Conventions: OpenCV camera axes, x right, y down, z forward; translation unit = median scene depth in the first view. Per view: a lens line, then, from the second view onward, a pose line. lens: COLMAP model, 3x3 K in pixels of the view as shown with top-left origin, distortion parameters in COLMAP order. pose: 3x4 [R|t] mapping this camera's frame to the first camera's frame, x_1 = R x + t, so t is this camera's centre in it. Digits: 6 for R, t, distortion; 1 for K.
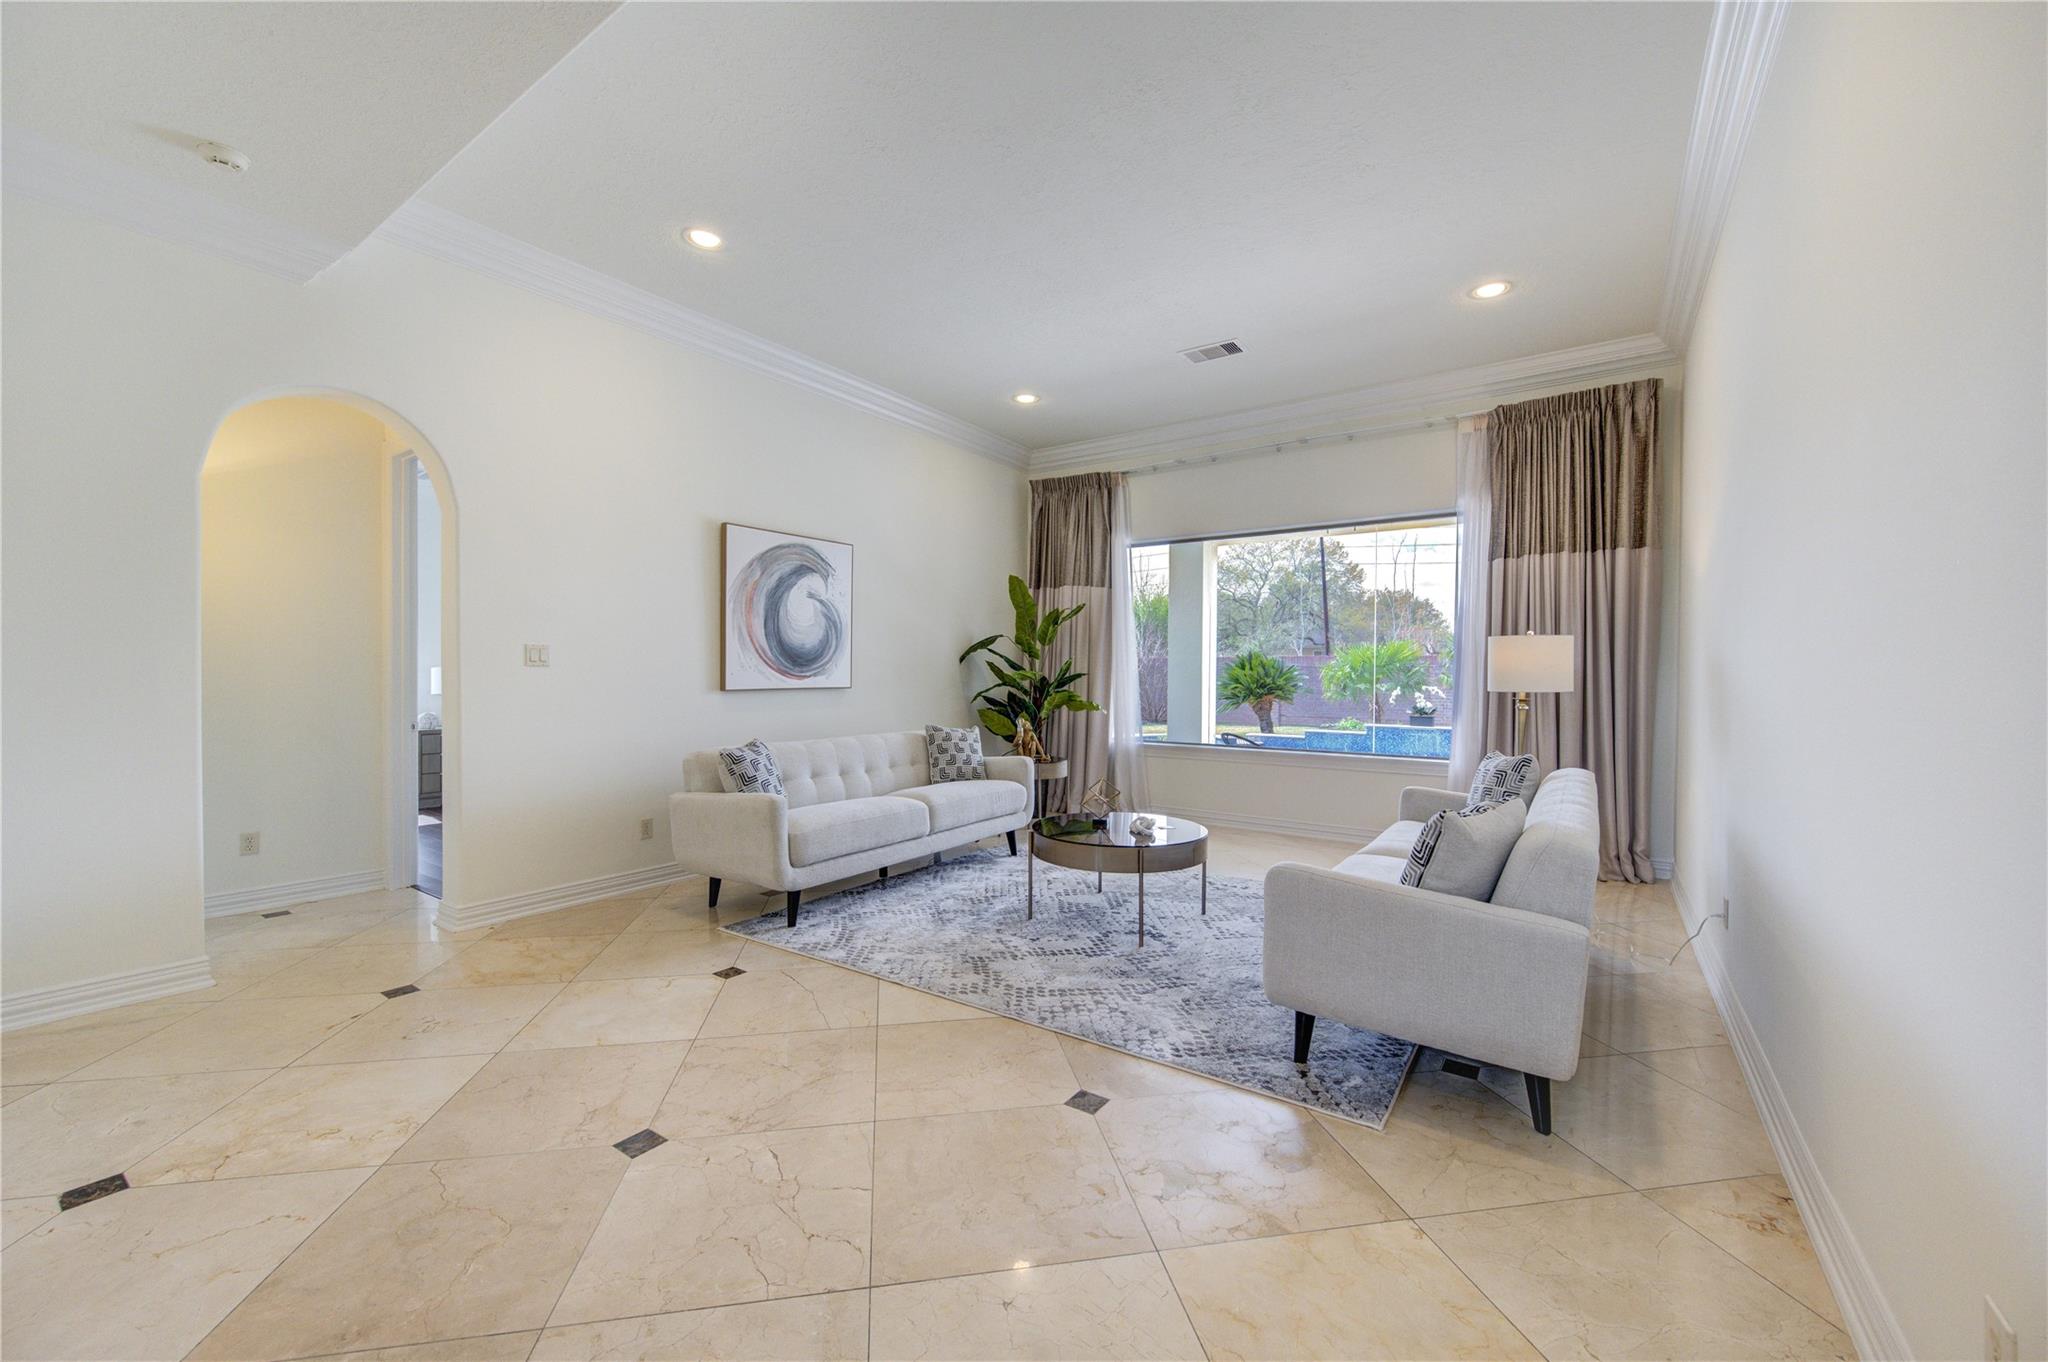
lens RADIAL K [[804.1, 0, 1027.1], [0, 804.1, 679.9], [0, 0, 1]] dist [-0.001231, -0.000302]
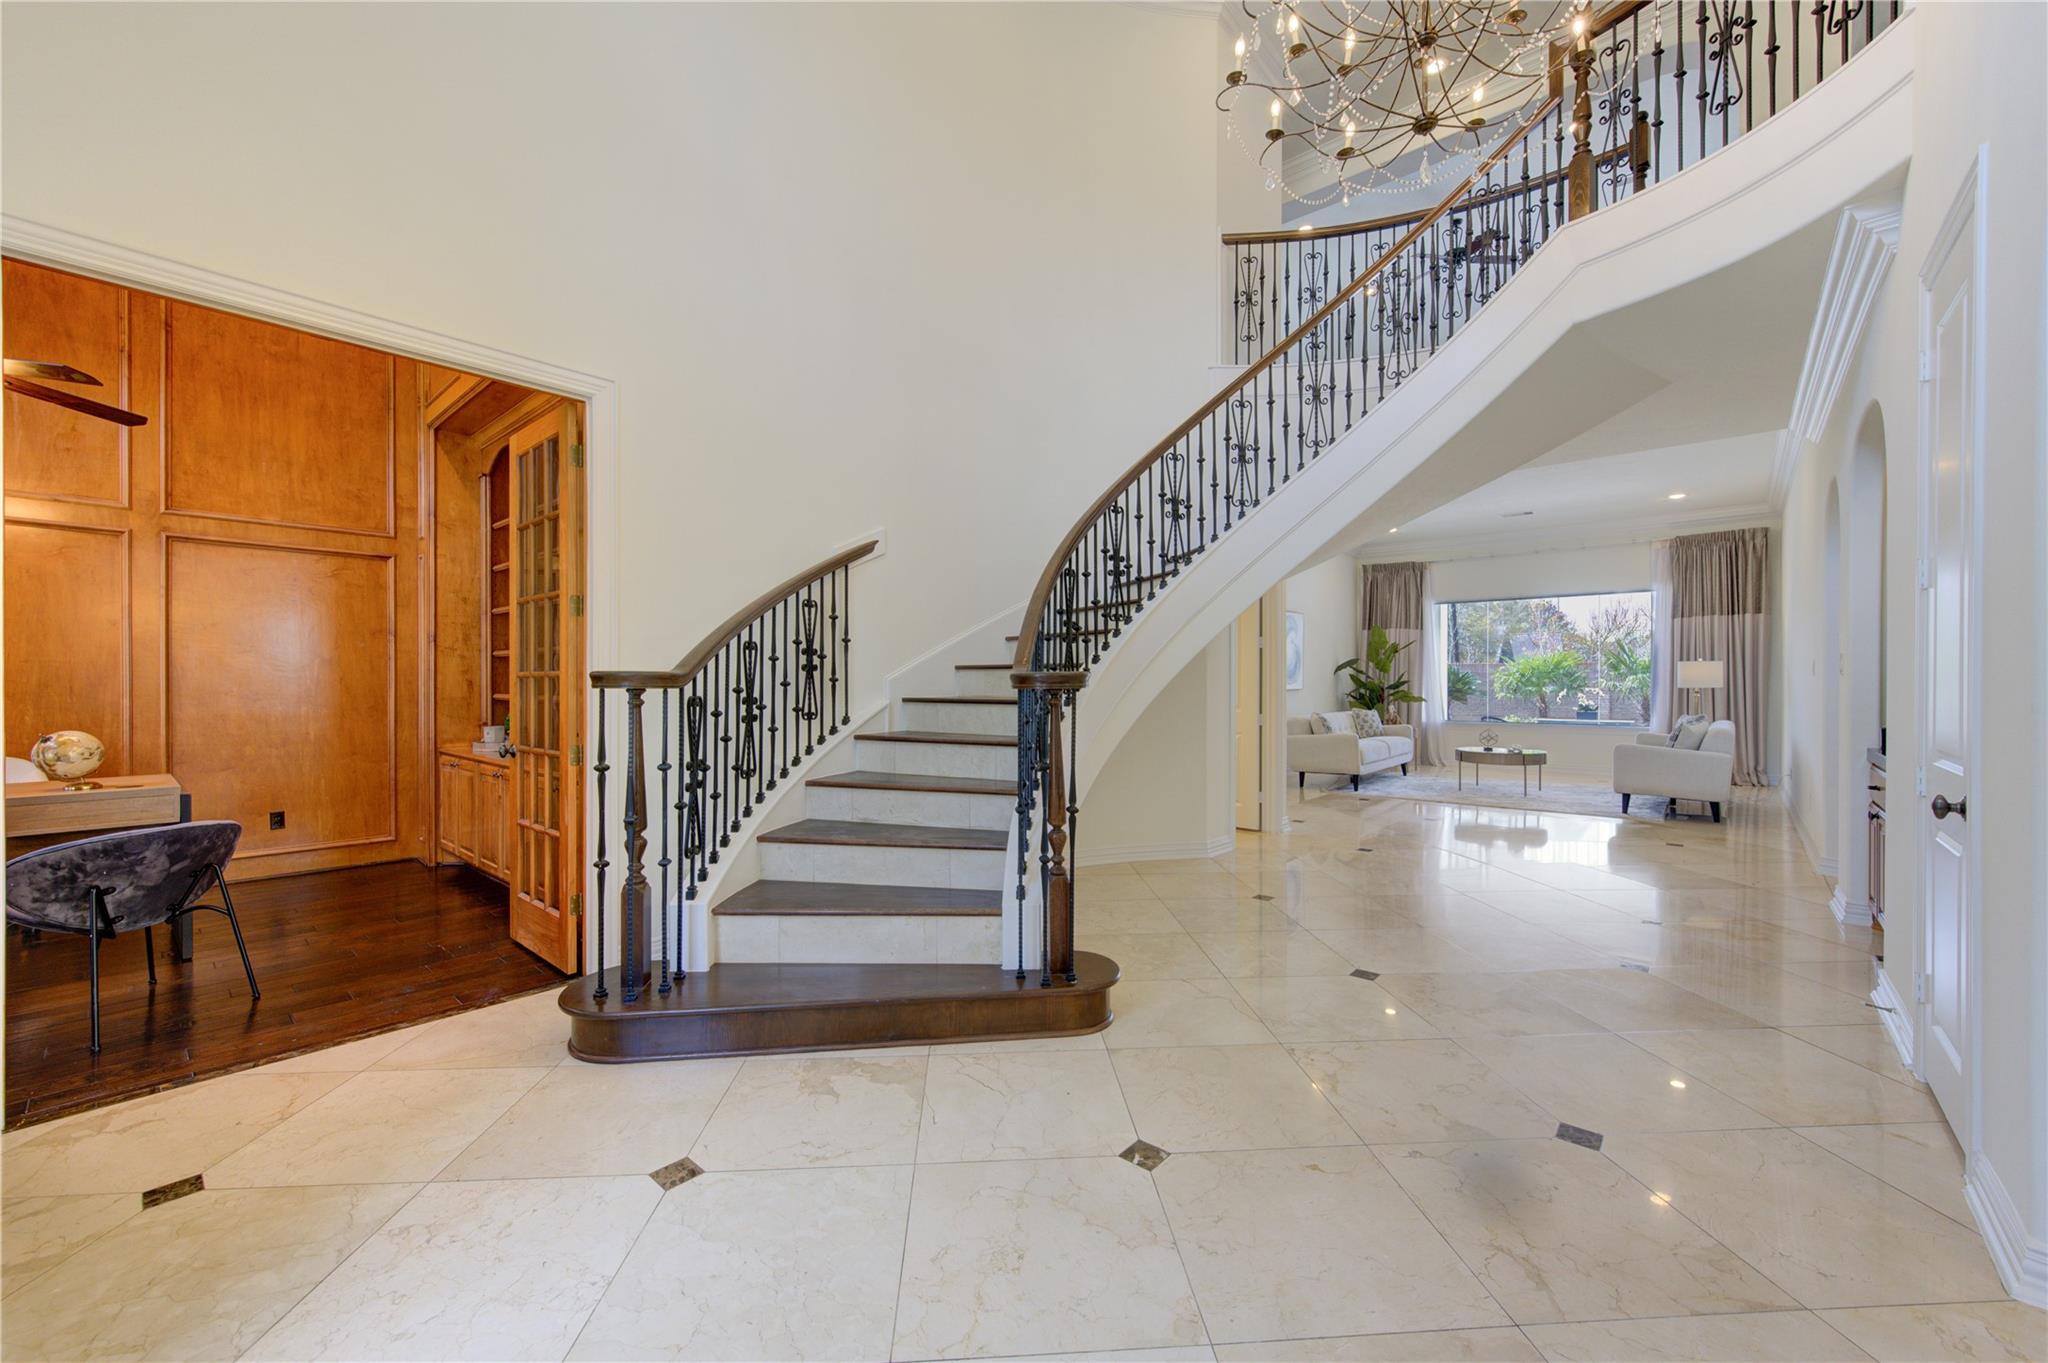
lens RADIAL K [[804.1, 0, 1019.0], [0, 804.1, 684.0], [0, 0, 1]] dist [-0.001231, -0.000302]
pose [[0.993097, -0.008455, -0.116987, -0.708686], [0.007910, 0.999956, -0.005126, 0.002233], [0.117025, 0.004166, 0.993120, -1.023485]]
